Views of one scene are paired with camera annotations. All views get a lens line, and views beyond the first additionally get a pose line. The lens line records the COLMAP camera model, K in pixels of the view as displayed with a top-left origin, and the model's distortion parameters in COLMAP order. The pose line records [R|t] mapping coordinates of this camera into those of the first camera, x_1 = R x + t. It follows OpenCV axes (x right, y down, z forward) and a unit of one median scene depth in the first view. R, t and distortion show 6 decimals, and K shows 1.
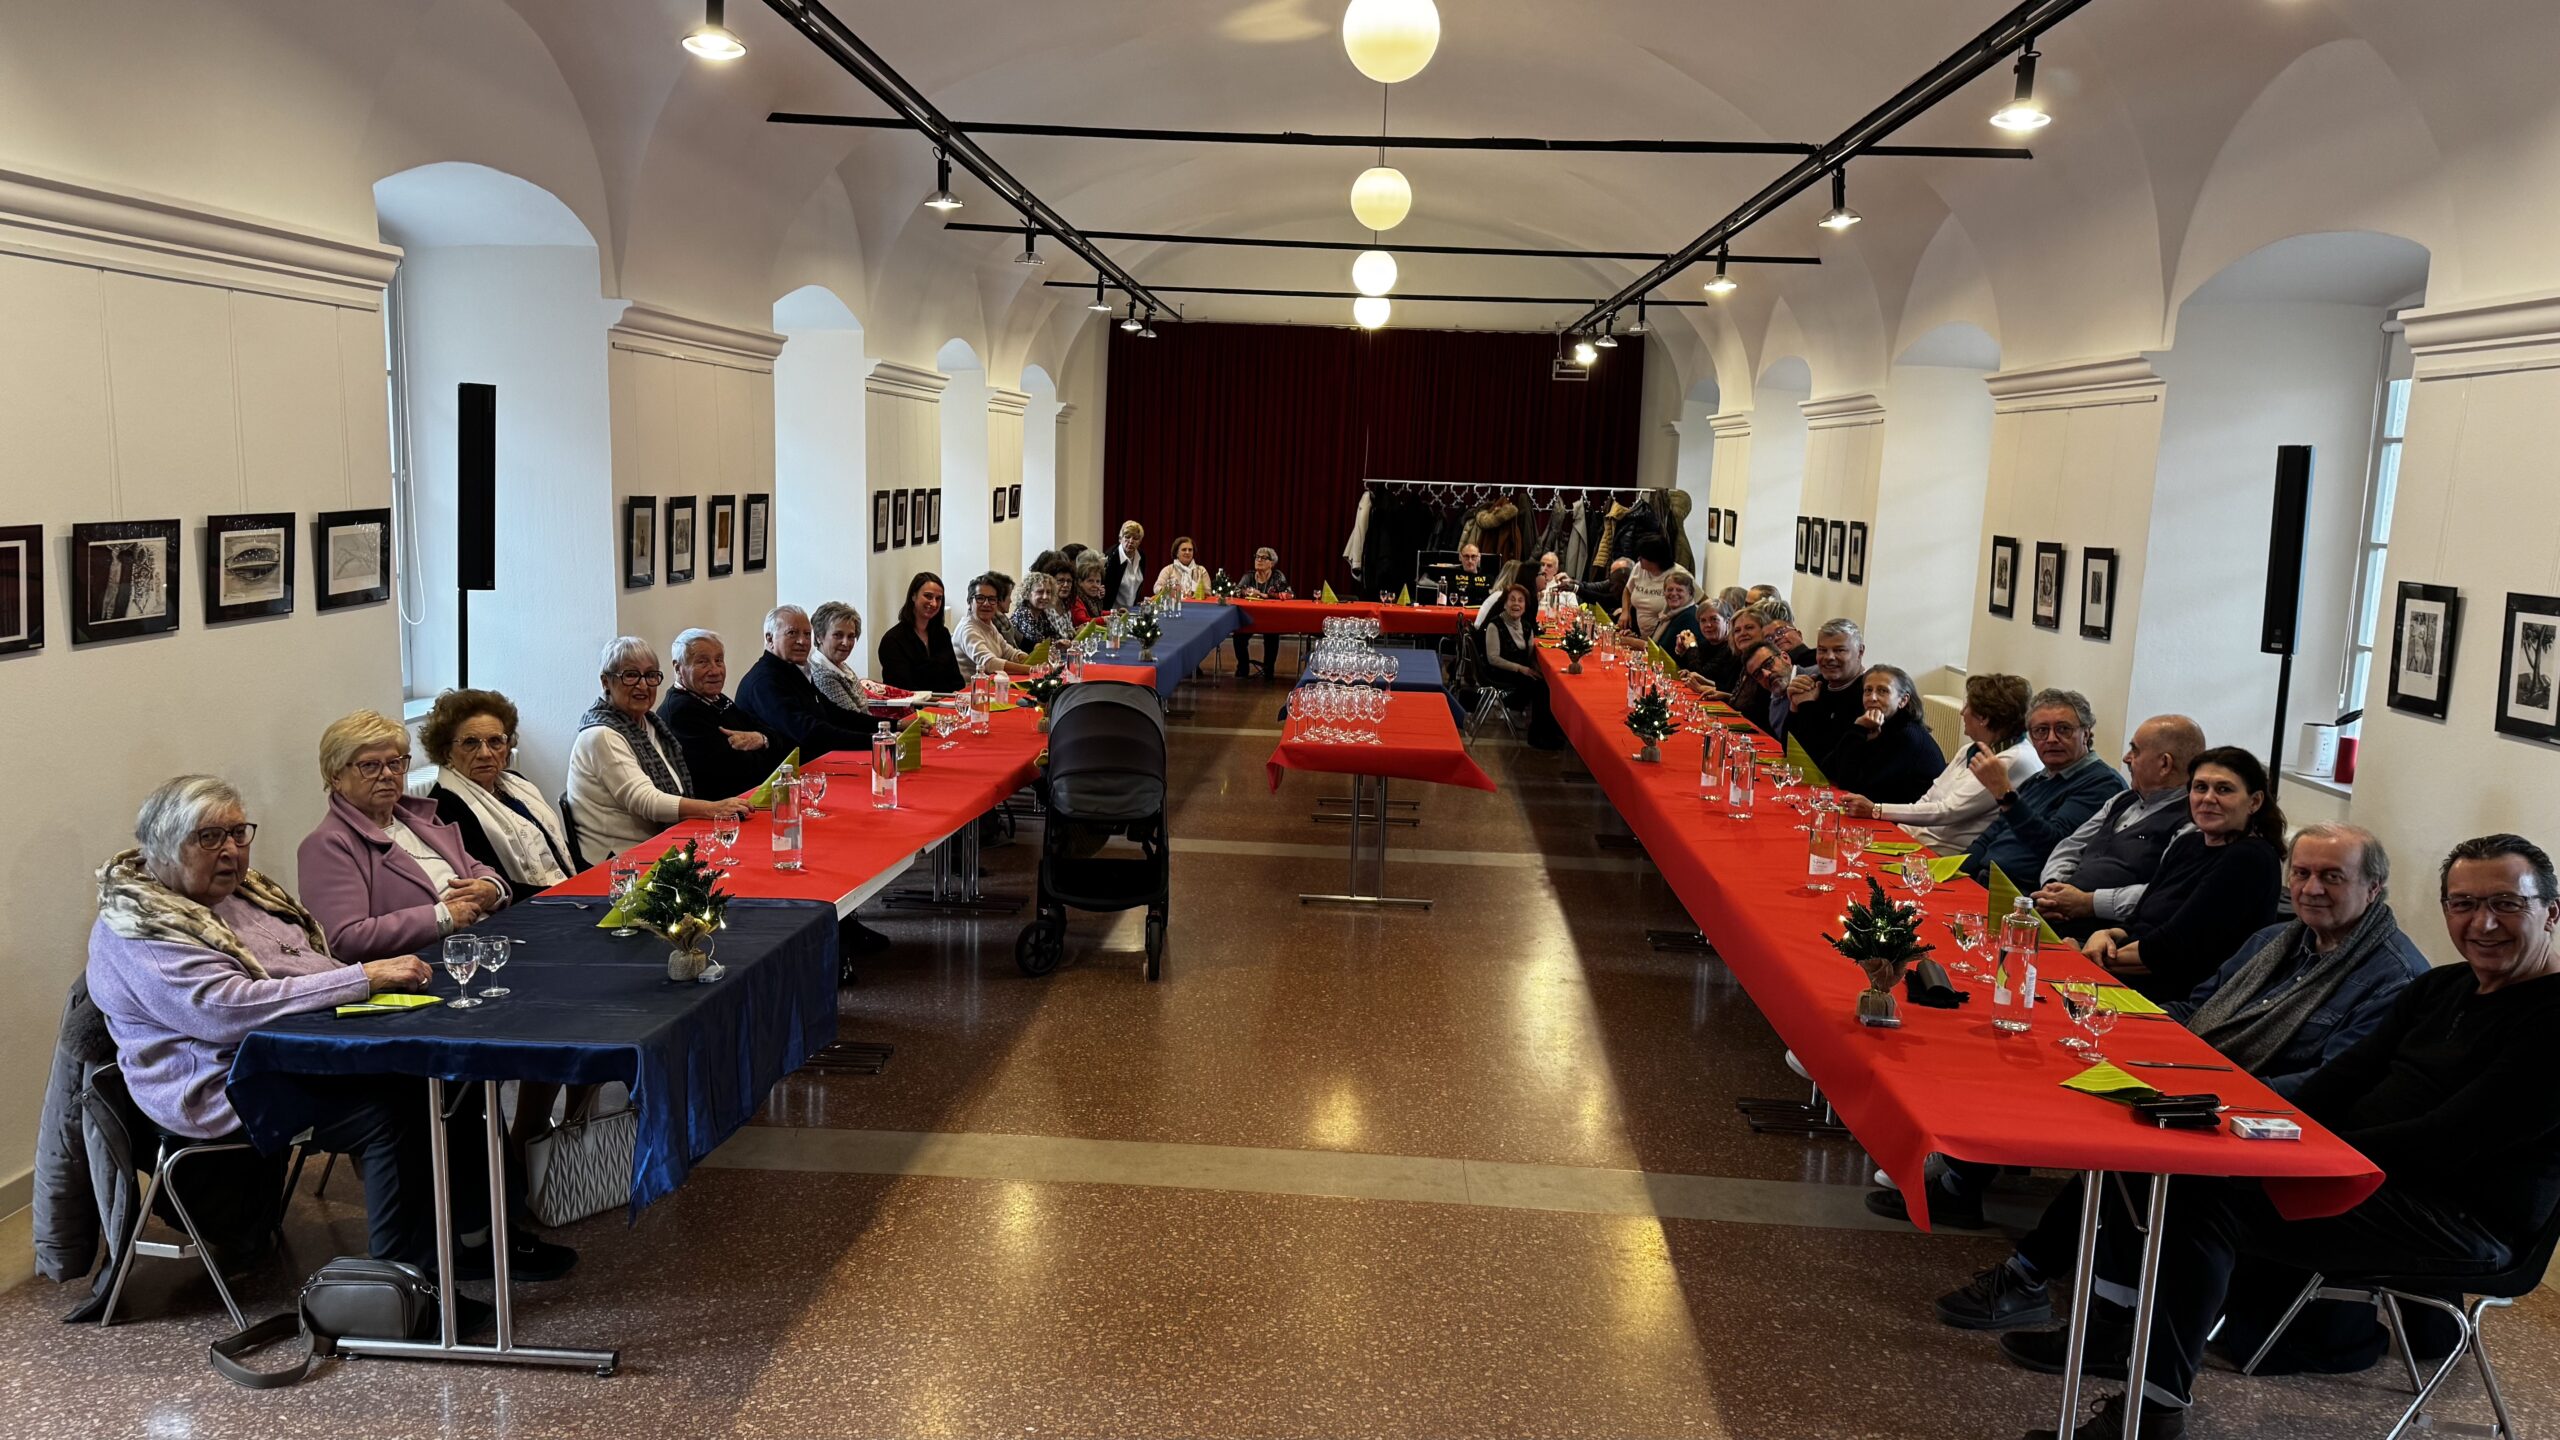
lens RADIAL K [[1775.9, 0, 1280.0], [0, 1775.9, 720.0], [0, 0, 1]] dist [0.136316, -0.239535]
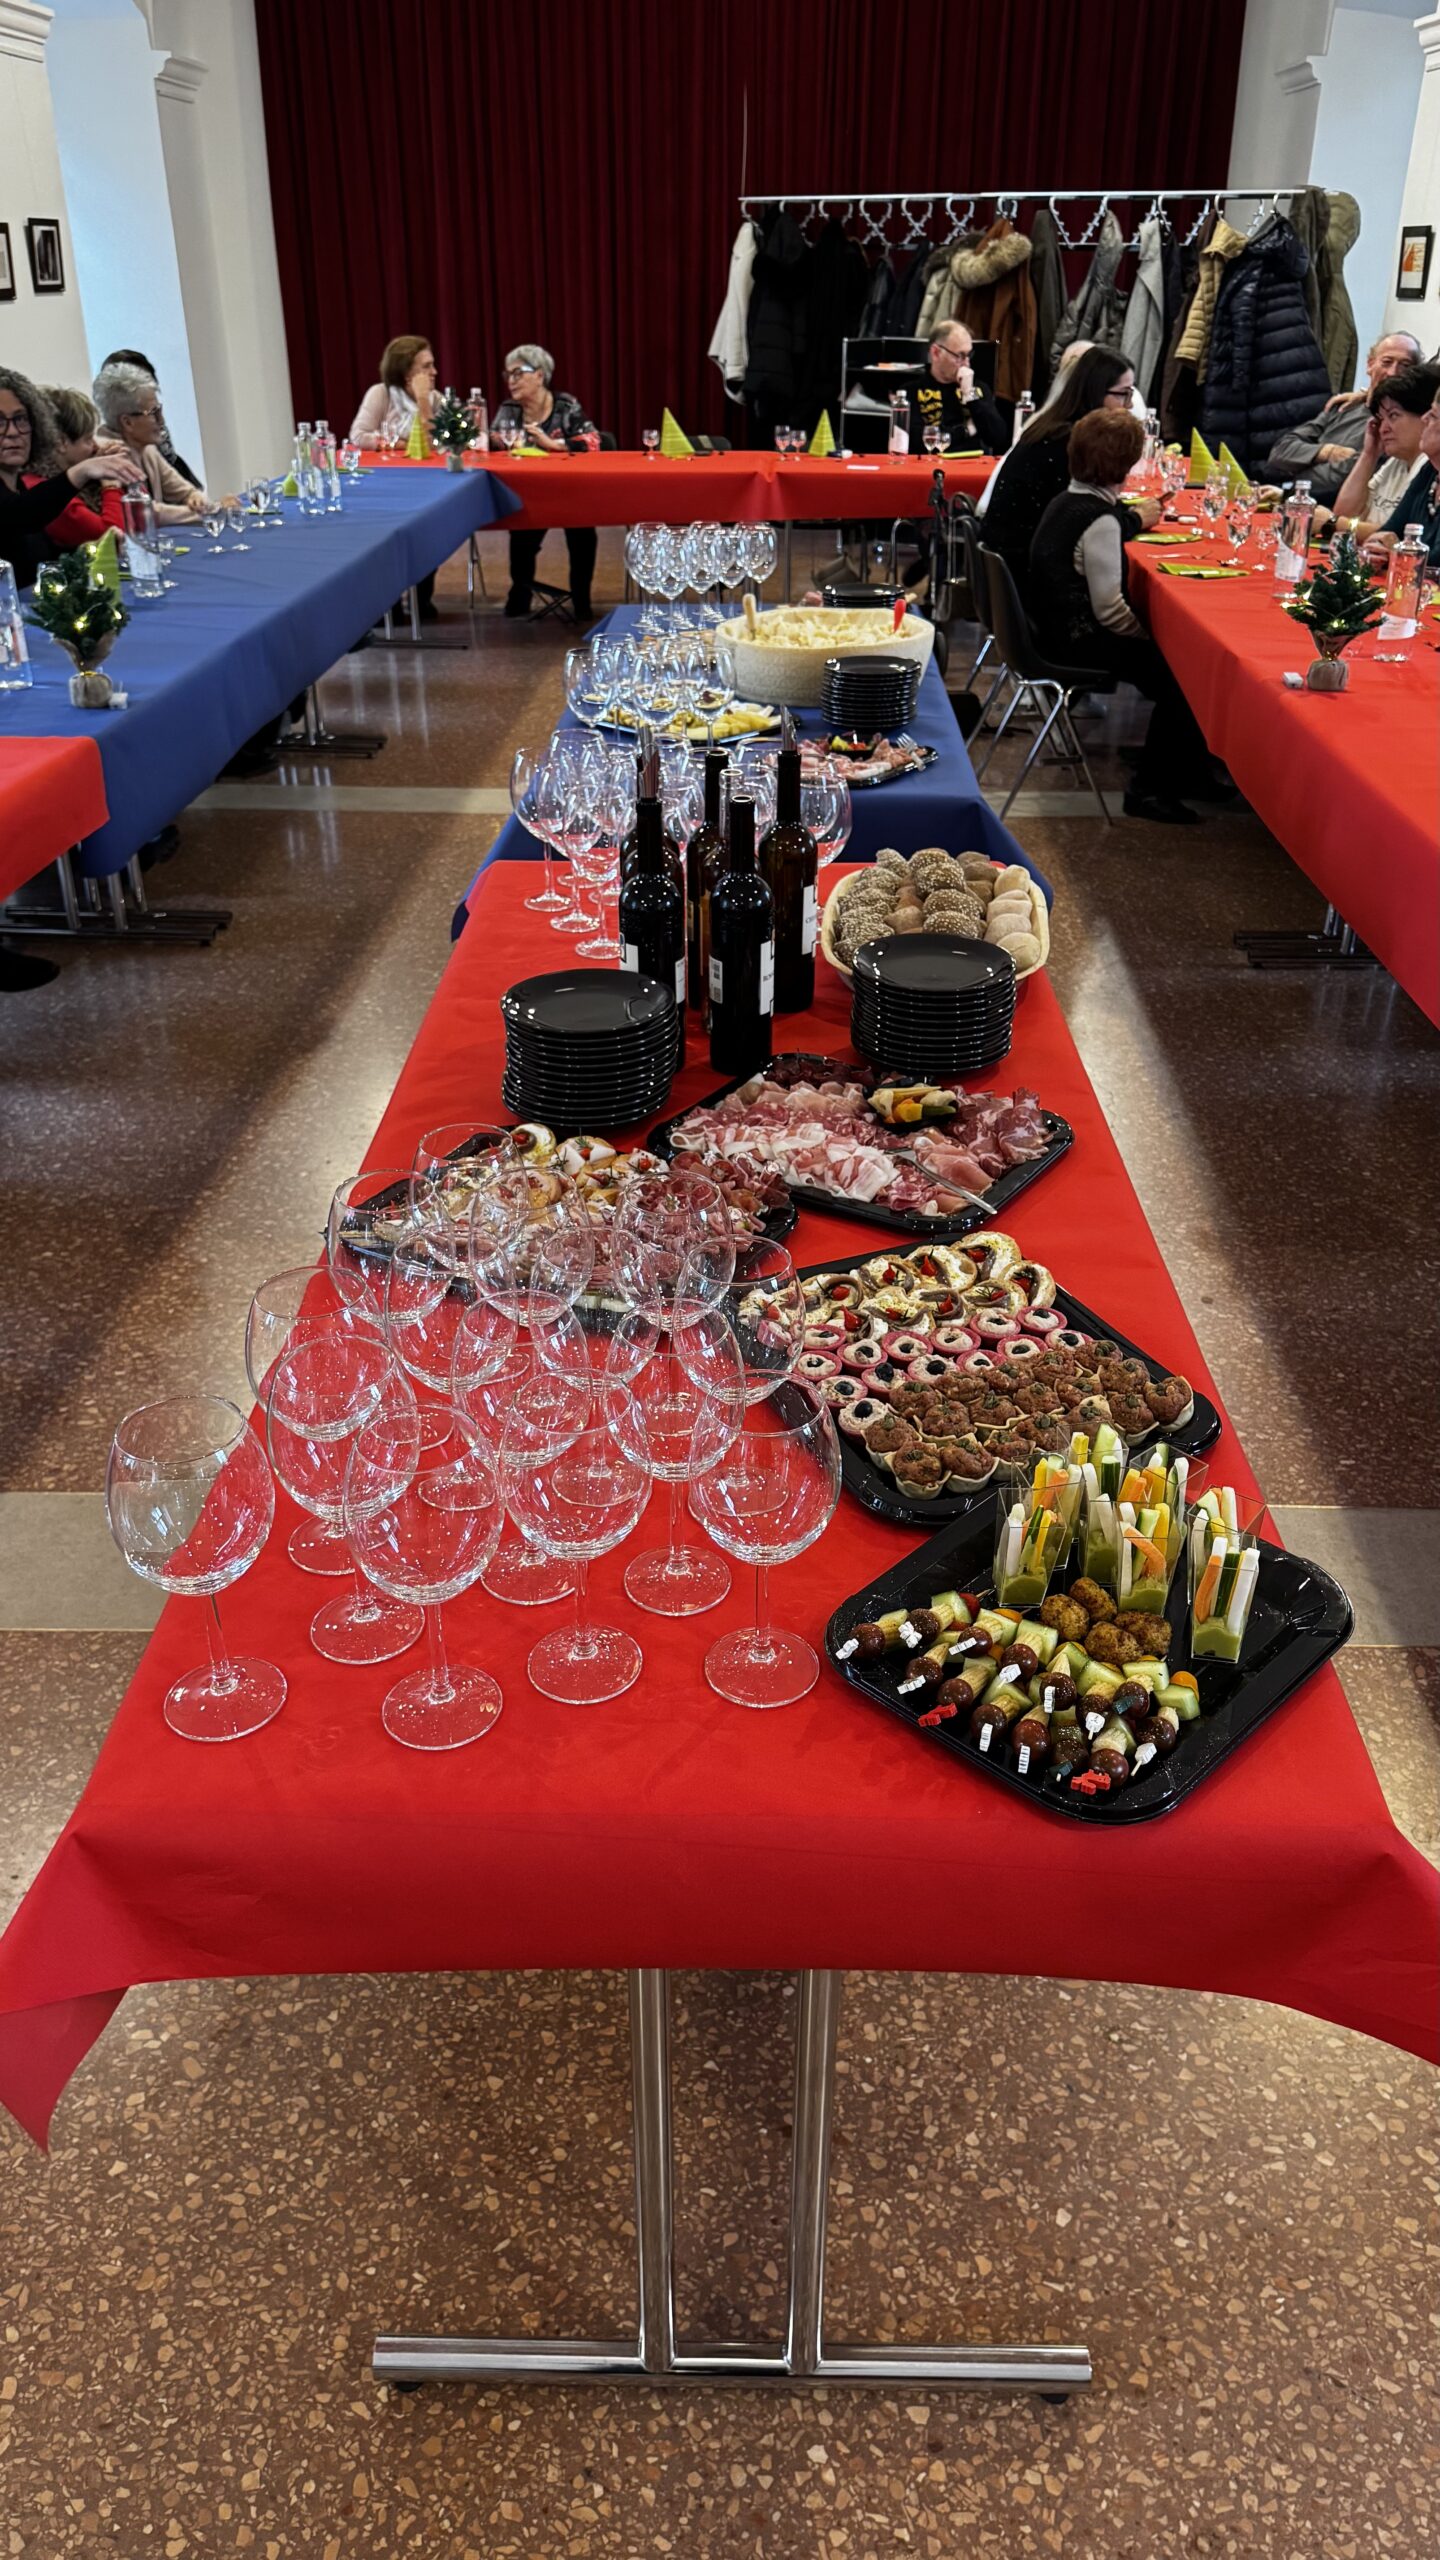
lens RADIAL K [[1741.6, 0, 727.9], [0, 1741.6, 1287.8], [0, 0, 1]] dist [-0.003197, -0.010183]
pose [[0.999011, -0.042980, 0.011427, 0.024626], [0.035267, 0.922154, 0.385213, -0.034745], [-0.027094, -0.384429, 0.922757, 0.414355]]
